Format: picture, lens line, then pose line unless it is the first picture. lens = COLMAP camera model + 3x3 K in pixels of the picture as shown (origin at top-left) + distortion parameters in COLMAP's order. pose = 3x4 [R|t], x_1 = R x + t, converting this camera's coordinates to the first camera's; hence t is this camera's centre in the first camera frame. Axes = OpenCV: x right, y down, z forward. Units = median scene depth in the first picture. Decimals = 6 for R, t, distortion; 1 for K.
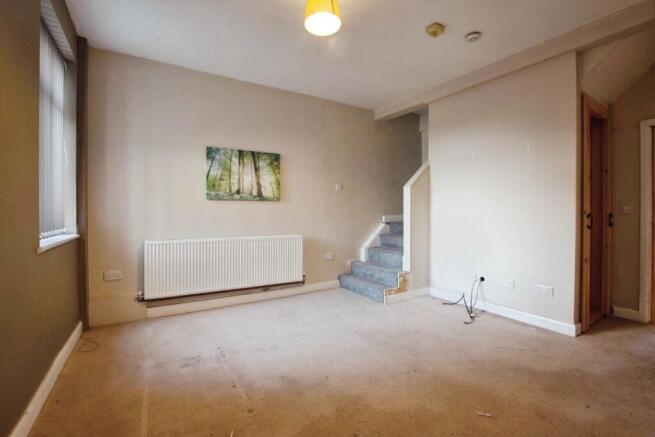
lens RADIAL K [[300.6, 0, 331.0], [0, 300.6, 216.9], [0, 0, 1]] dist [-0.026708, 0.000345]
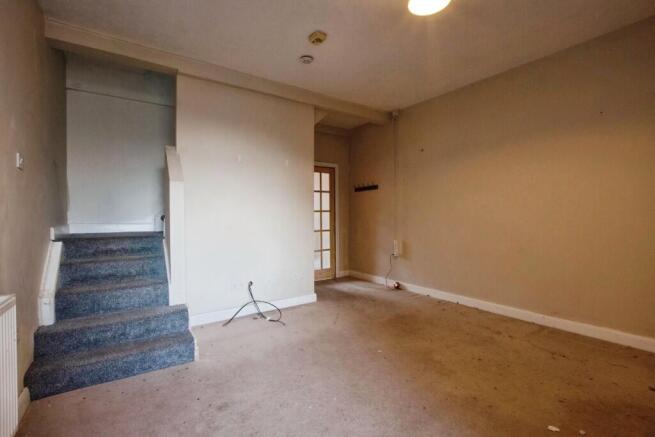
lens RADIAL K [[300.6, 0, 328.2], [0, 300.6, 217.4], [0, 0, 1]] dist [-0.026708, 0.000345]
pose [[-0.069413, -0.002878, 0.997584, -0.468495], [0.025613, 0.999661, 0.004666, -0.012118], [-0.997259, 0.025875, -0.069315, 0.727199]]
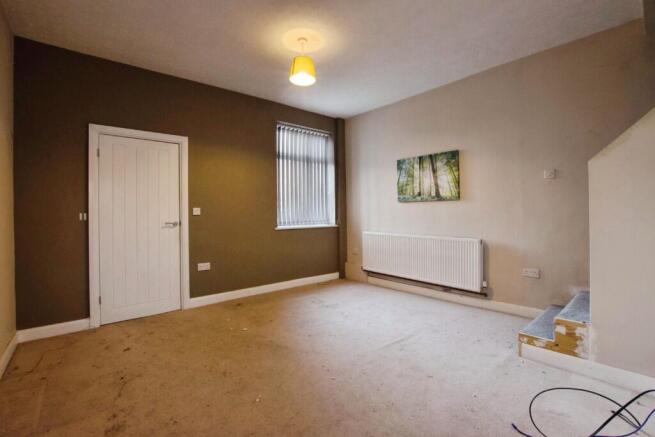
lens RADIAL K [[300.6, 0, 331.0], [0, 300.6, 213.9], [0, 0, 1]] dist [-0.026708, 0.000345]
pose [[0.149517, -0.000196, -0.988759, 0.737007], [-0.011887, 0.999927, -0.001995, -0.002807], [0.988688, 0.012051, 0.149504, 0.498193]]
